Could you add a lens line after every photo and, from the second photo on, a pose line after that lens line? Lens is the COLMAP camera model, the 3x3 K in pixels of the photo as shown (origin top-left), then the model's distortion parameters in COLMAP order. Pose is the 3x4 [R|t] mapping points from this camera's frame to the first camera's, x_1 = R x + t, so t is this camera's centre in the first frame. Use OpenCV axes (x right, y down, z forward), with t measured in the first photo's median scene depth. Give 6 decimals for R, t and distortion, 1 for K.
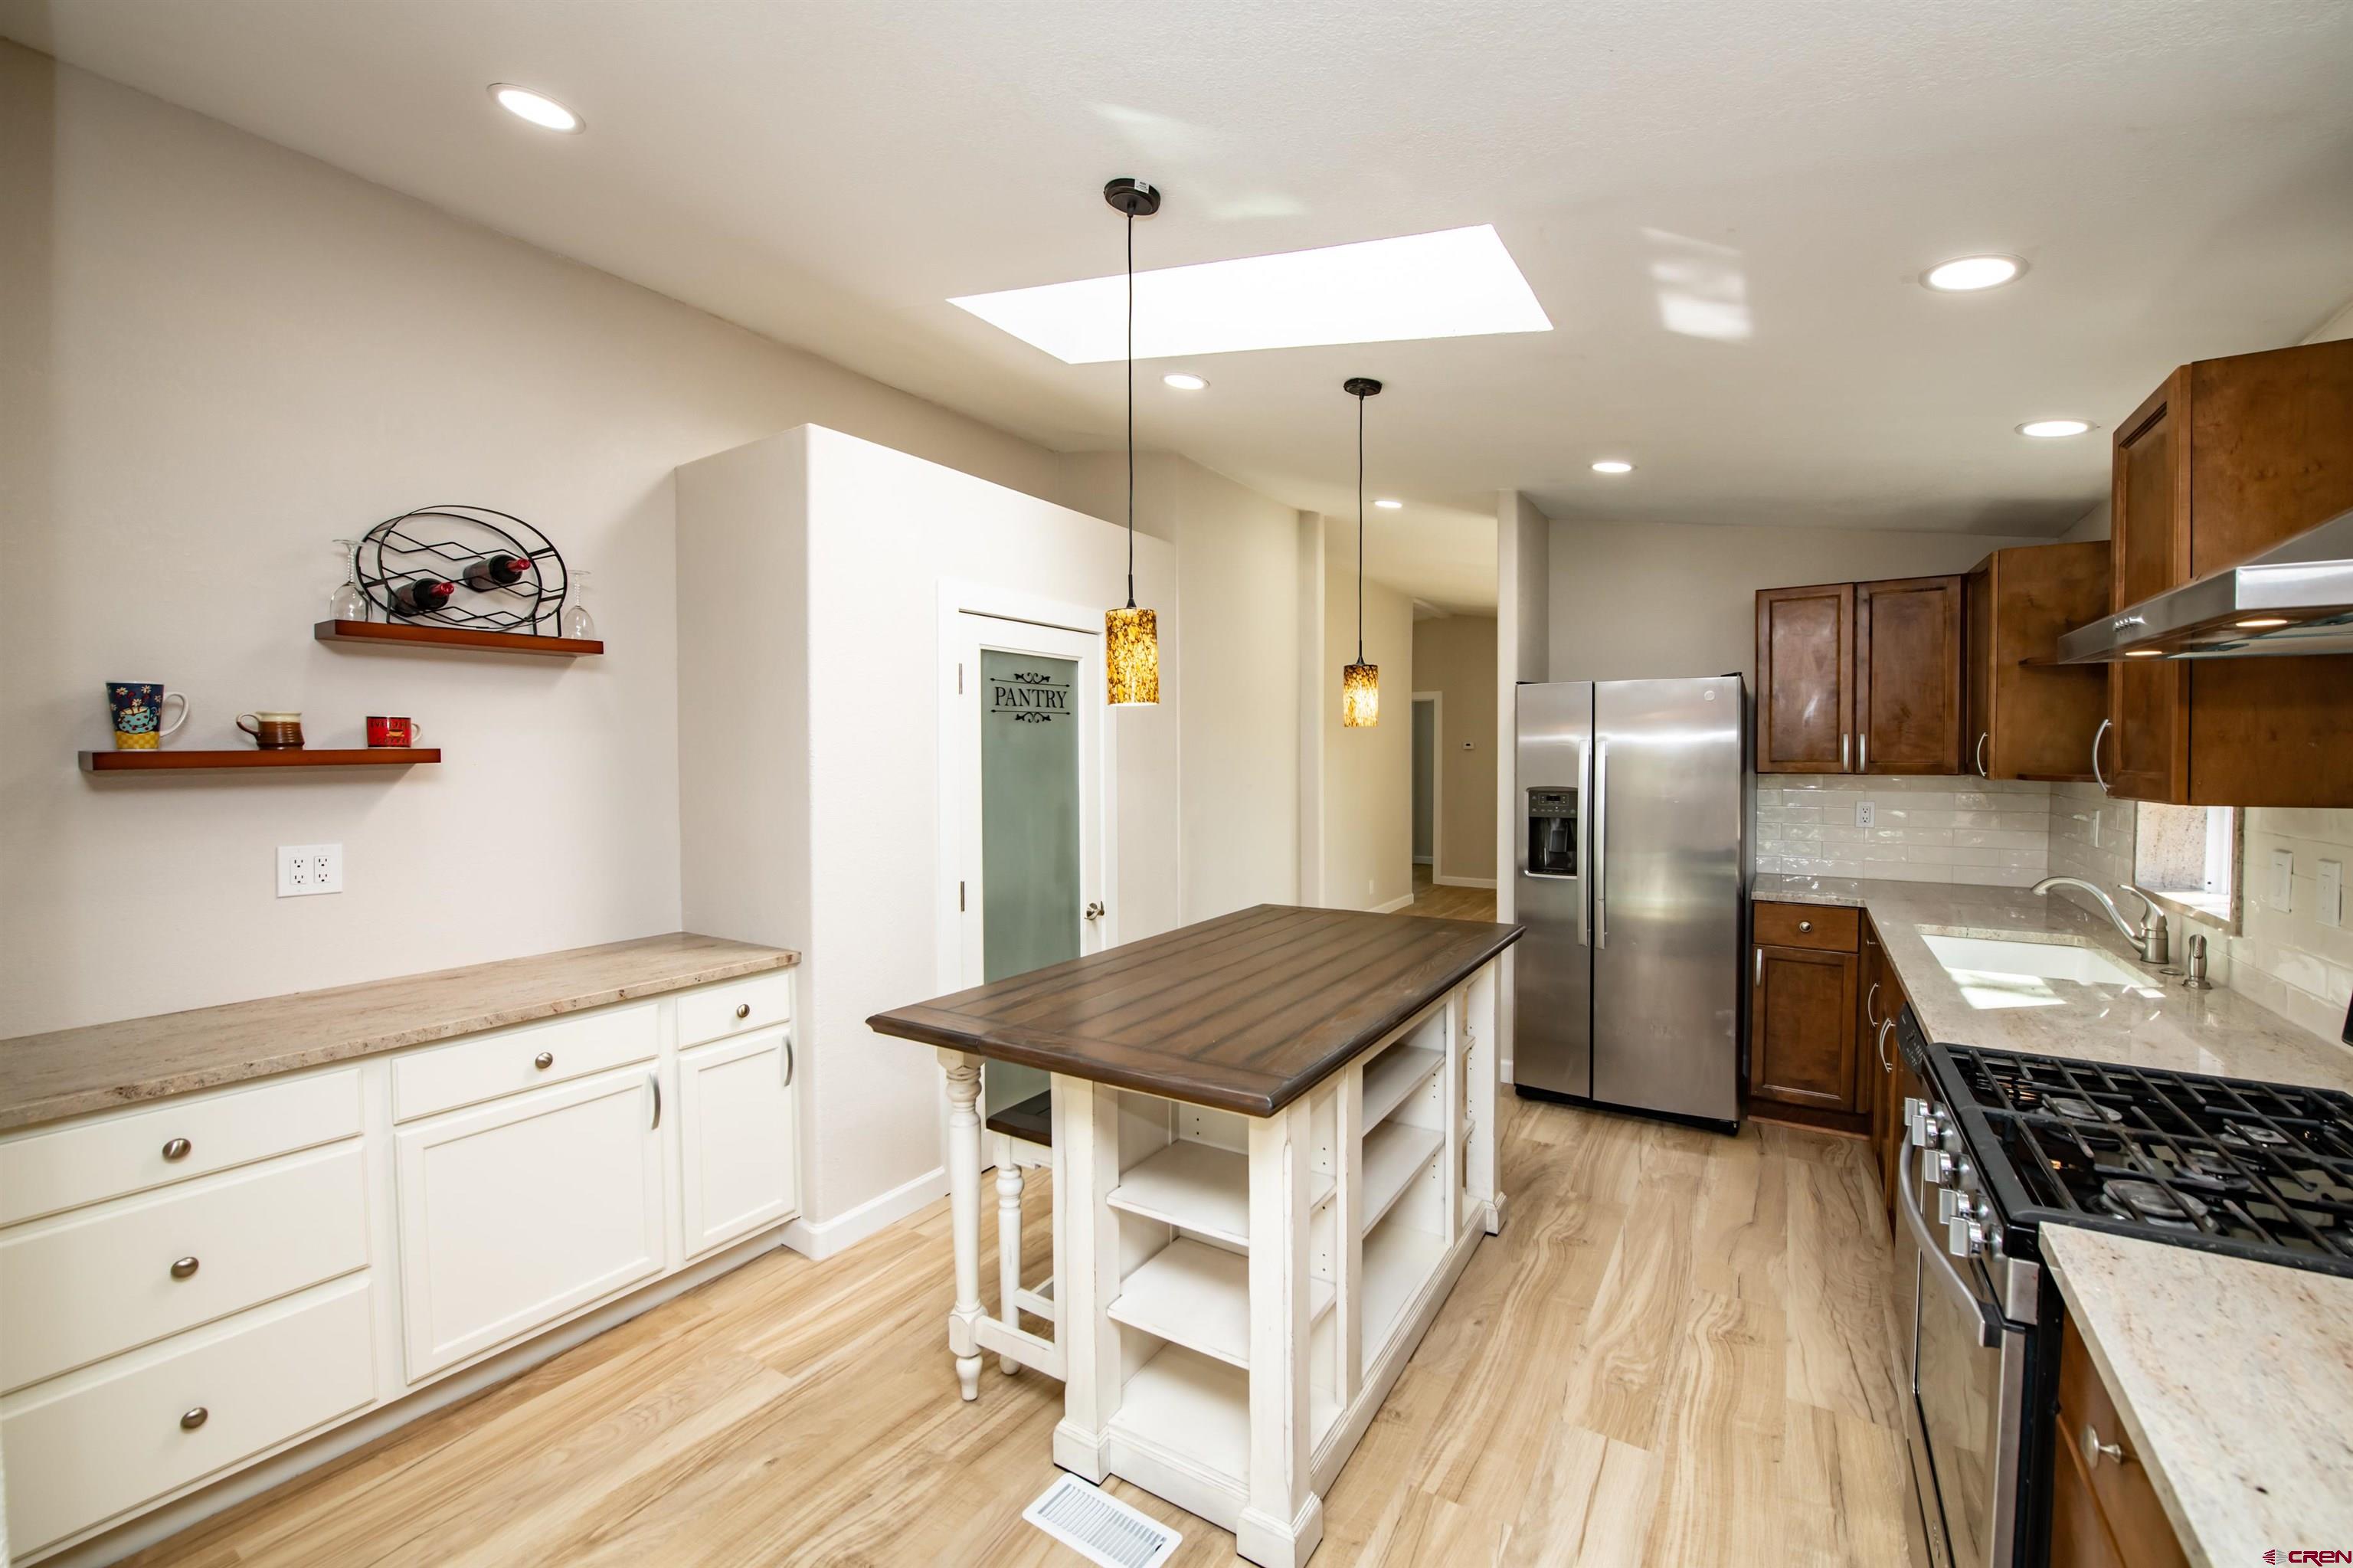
lens RADIAL K [[938.0, 0, 1199.7], [0, 938.0, 773.4], [0, 0, 1]] dist [-0.020745, -0.001104]
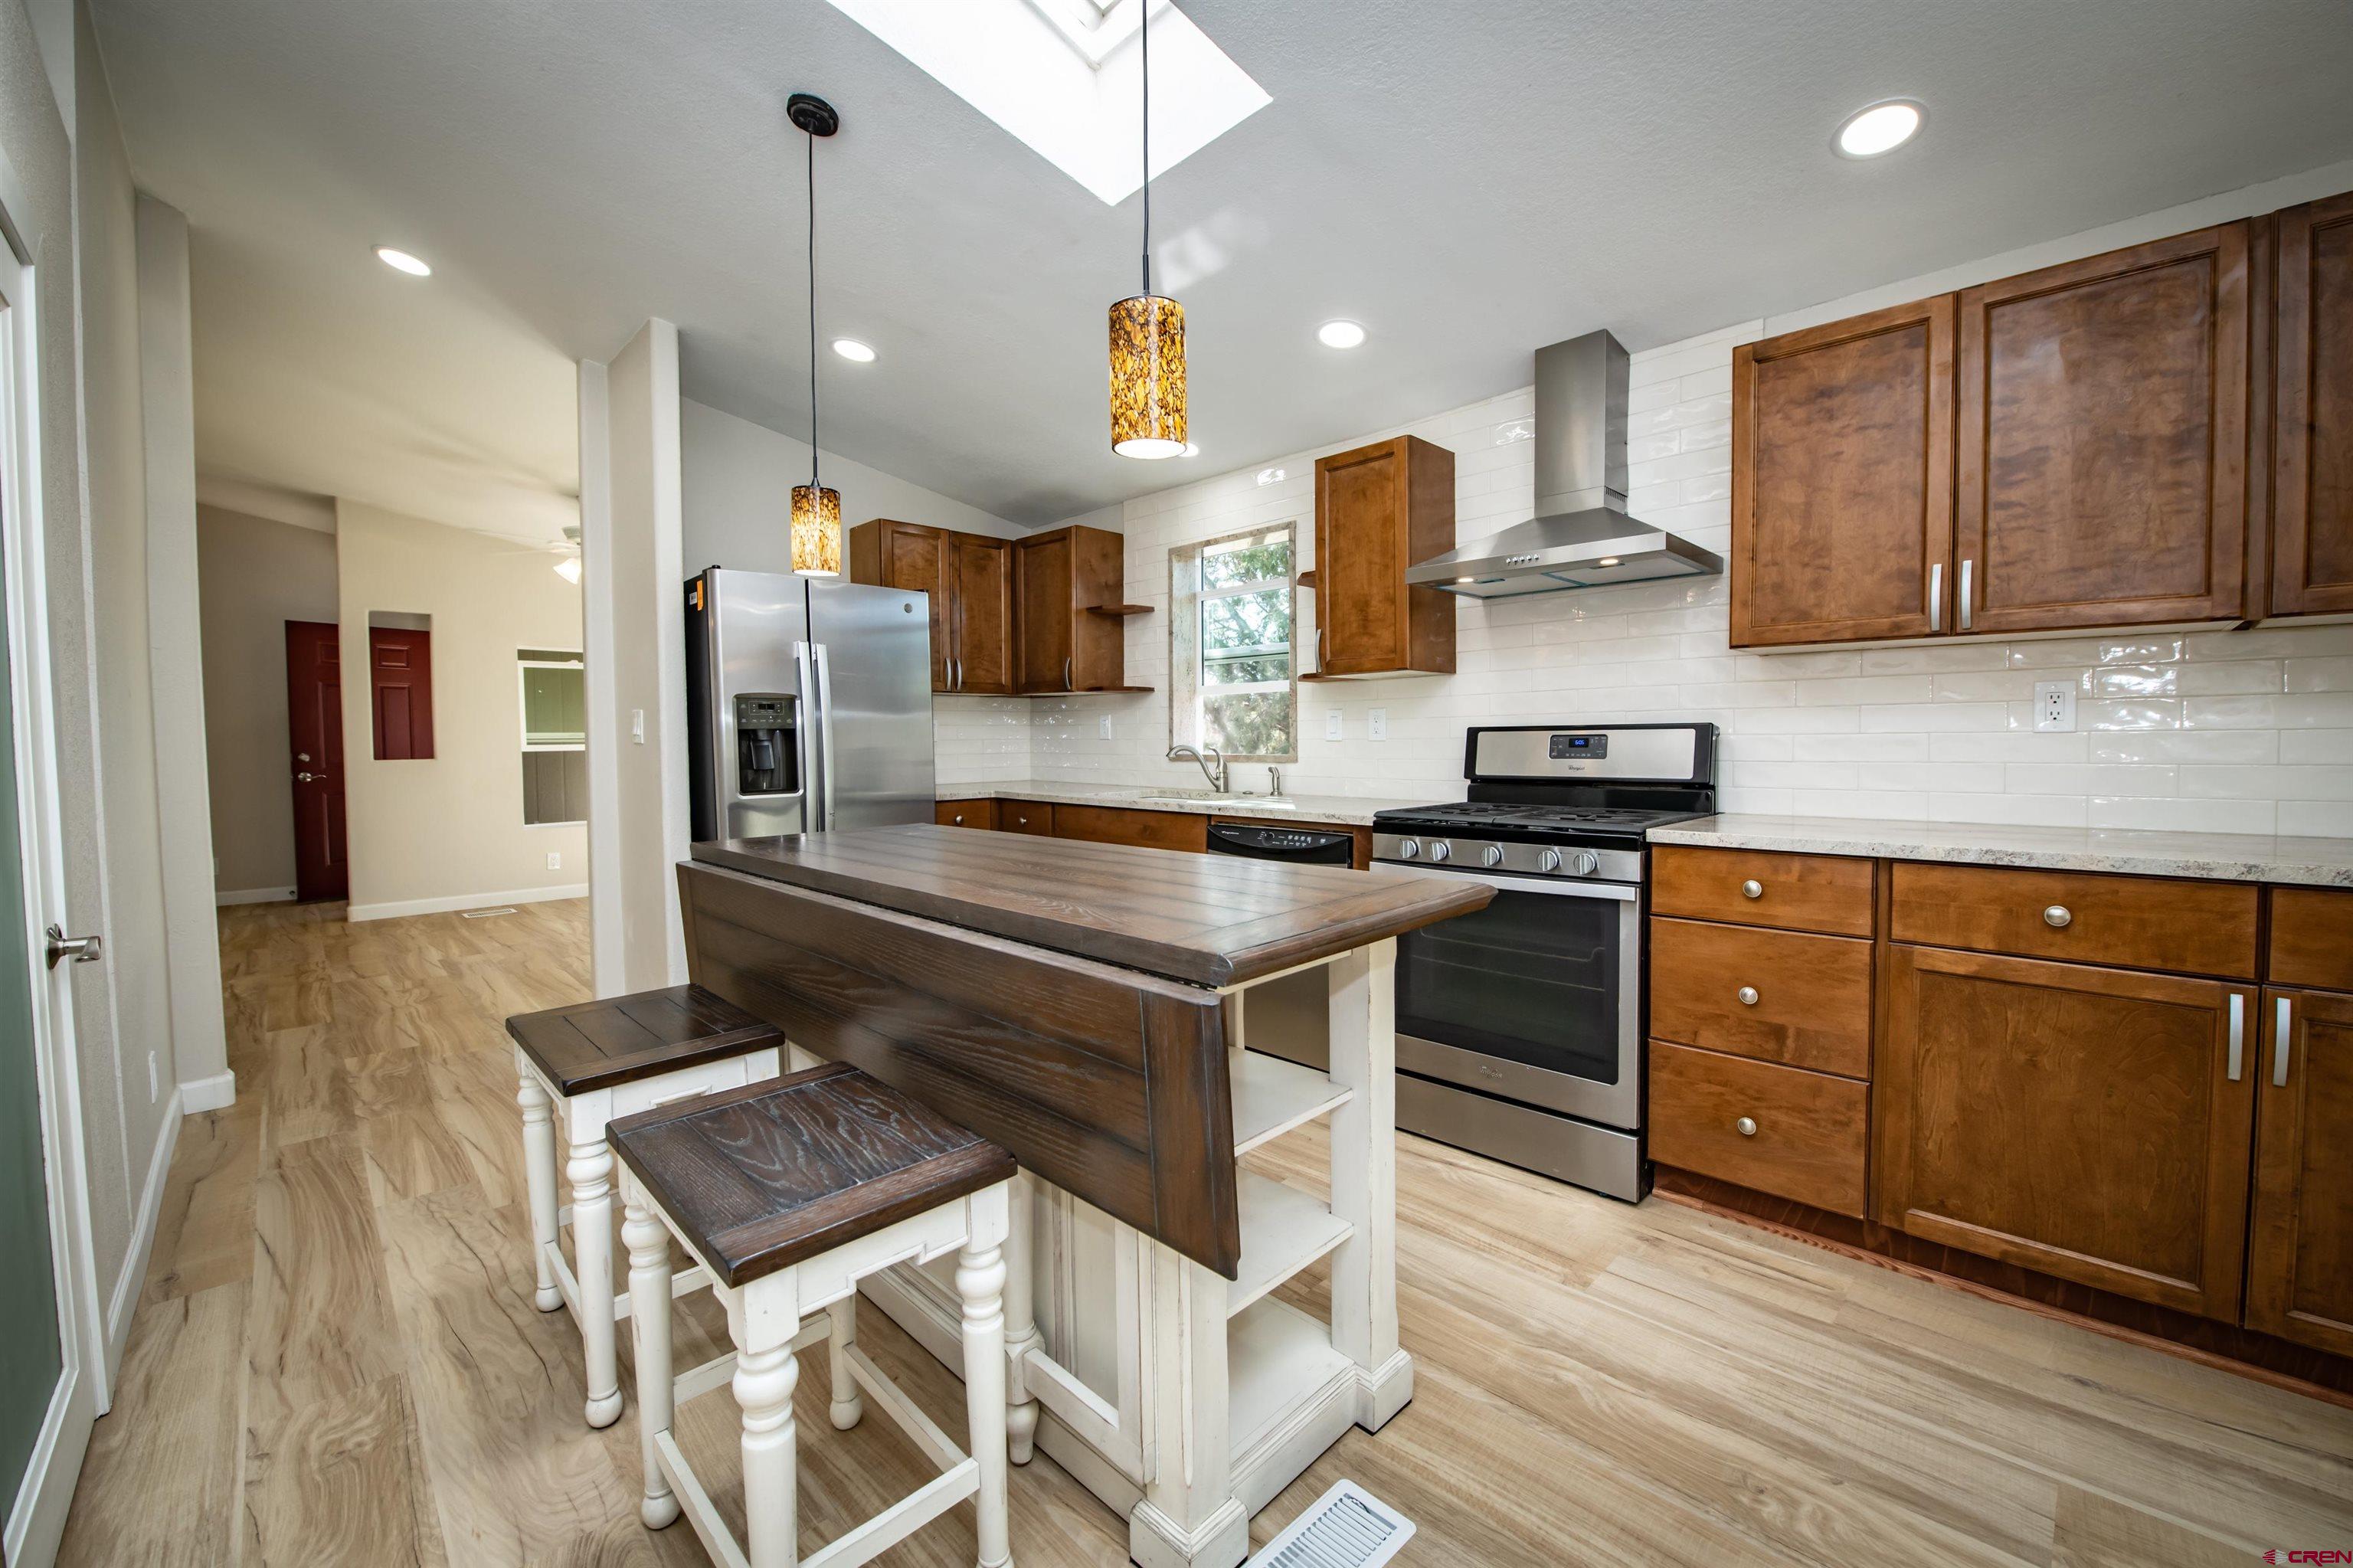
lens RADIAL K [[938.0, 0, 1177.2], [0, 938.0, 779.4], [0, 0, 1]] dist [-0.020745, -0.001104]
pose [[0.219089, -0.041364, 0.974828, -0.495661], [0.029747, 0.998920, 0.035701, 0.095604], [-0.975251, 0.021176, 0.220082, 0.560571]]
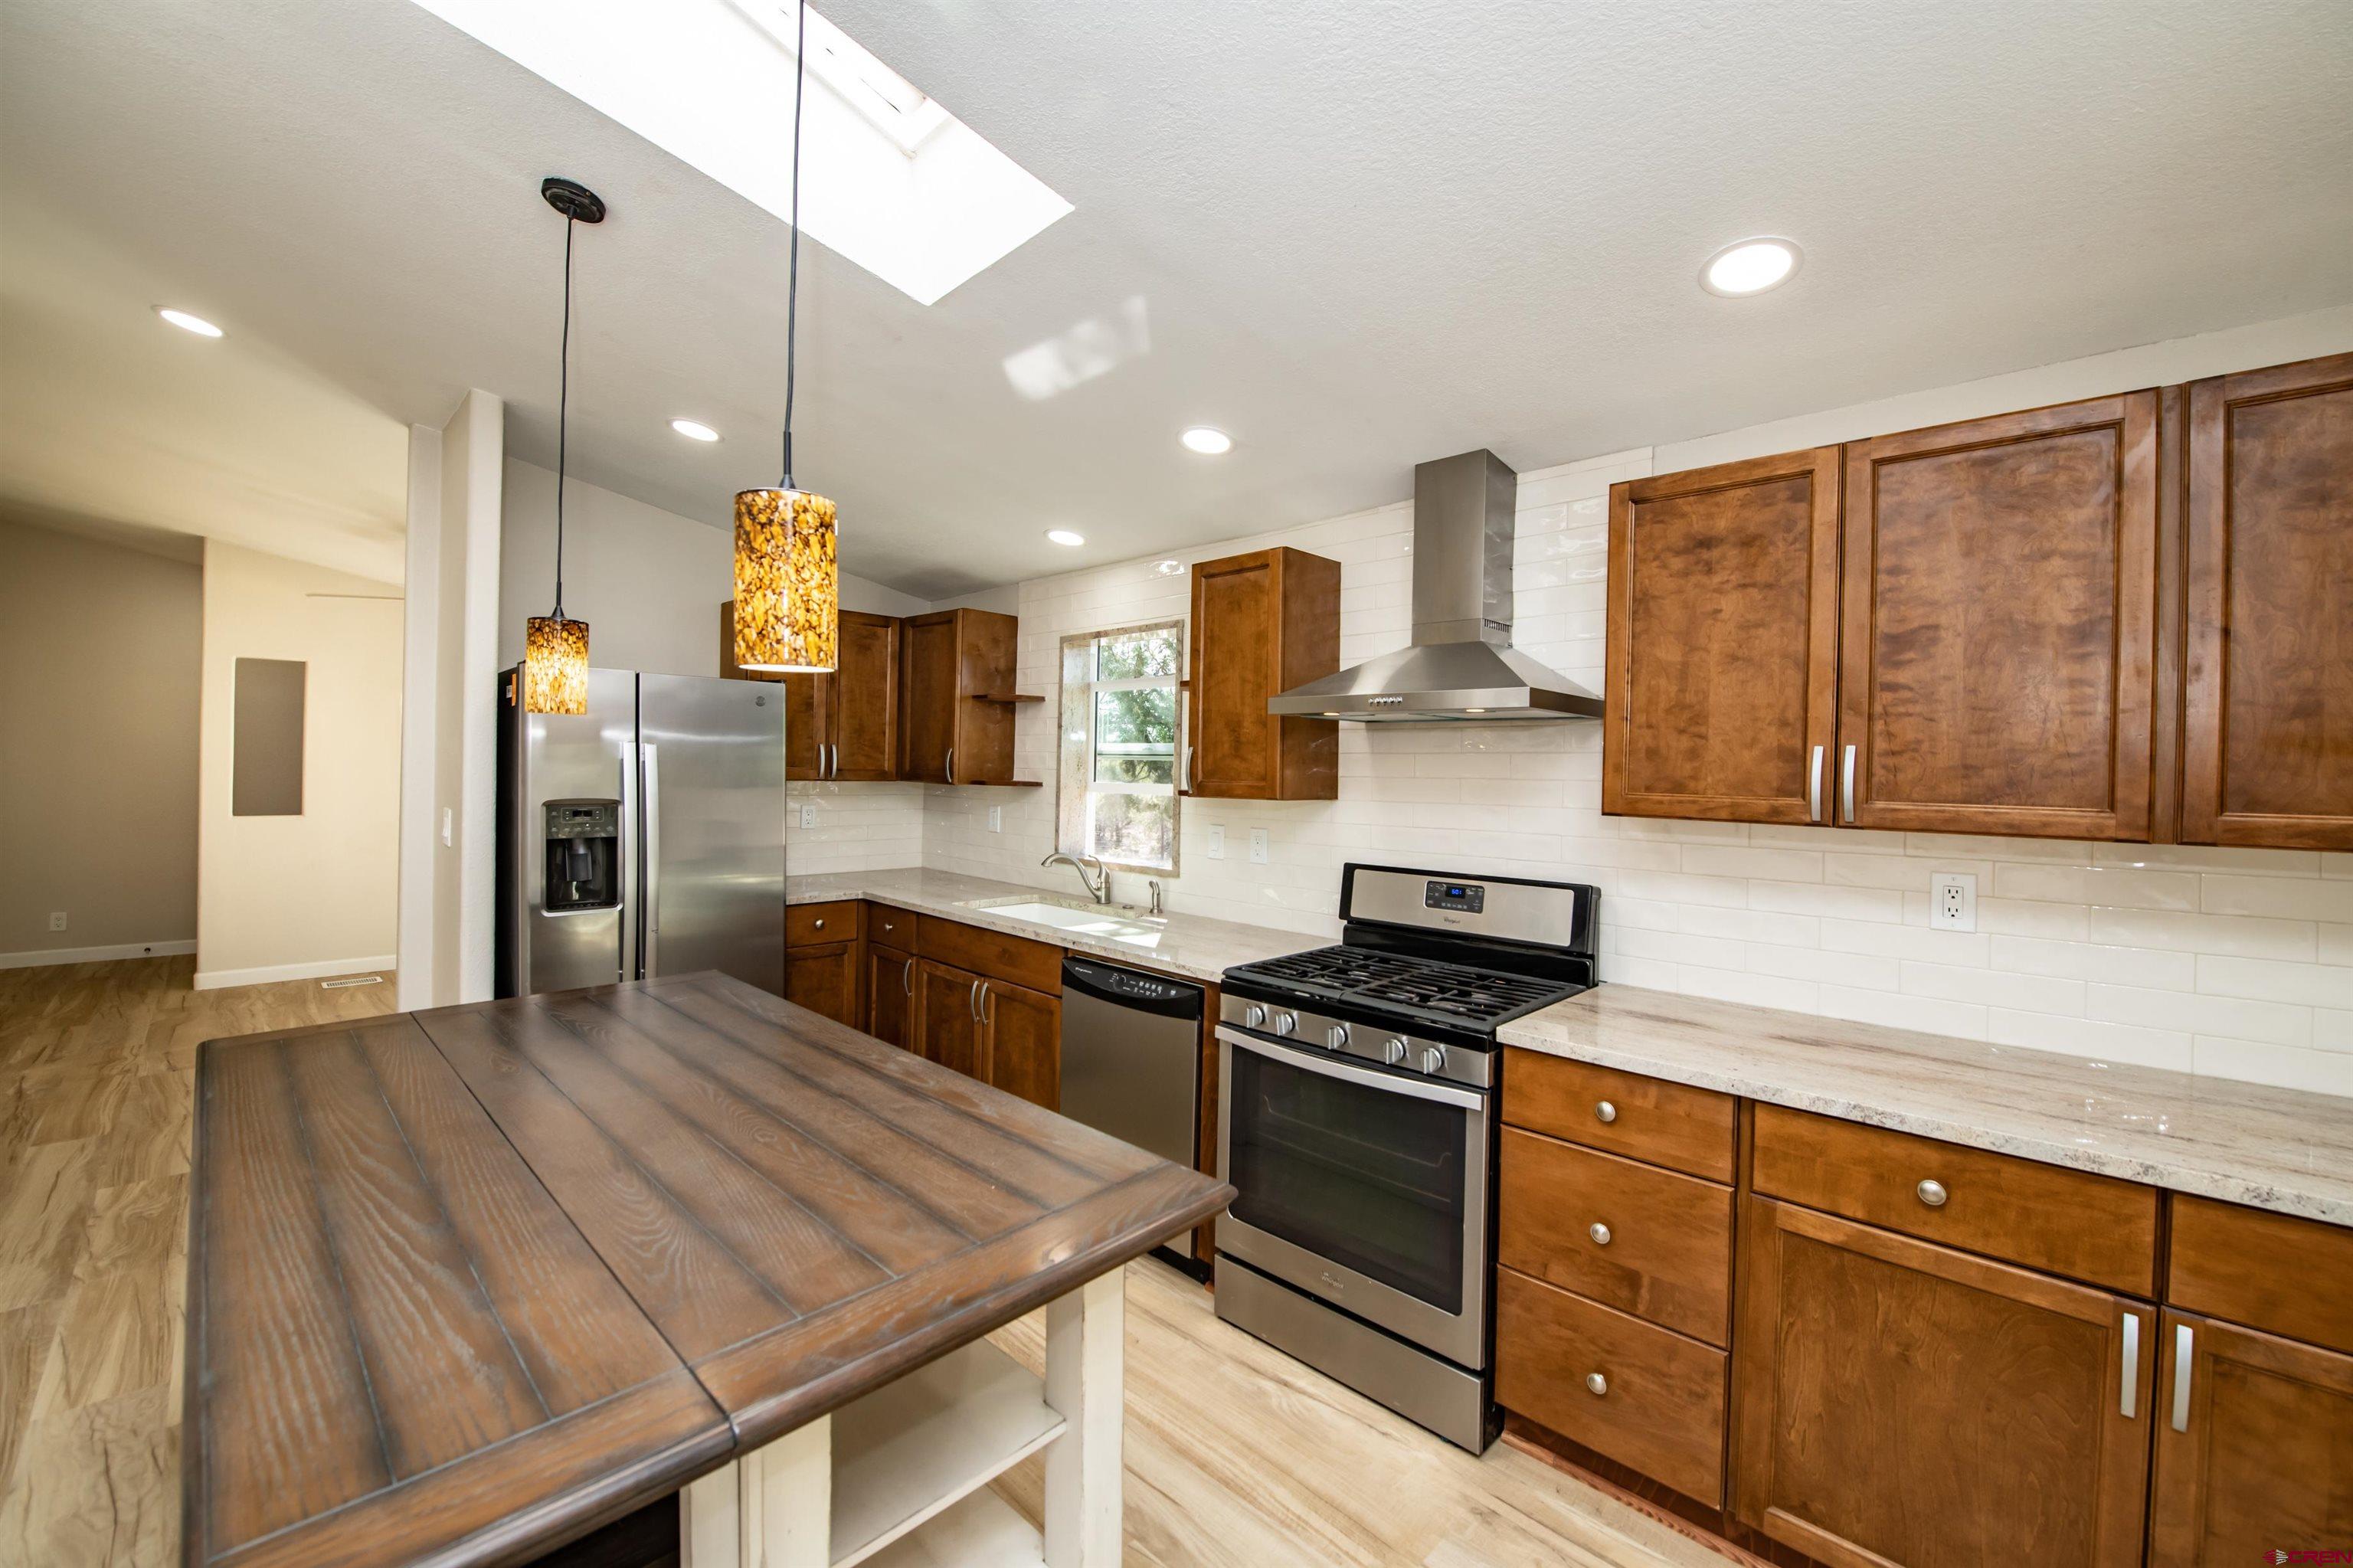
lens RADIAL K [[938.0, 0, 1182.9], [0, 938.0, 774.0], [0, 0, 1]] dist [-0.020745, -0.001104]
pose [[0.195101, -0.000887, 0.980783, -0.376501], [0.001290, 0.999999, 0.000648, -0.008120], [-0.980782, 0.001139, 0.195102, 0.446570]]
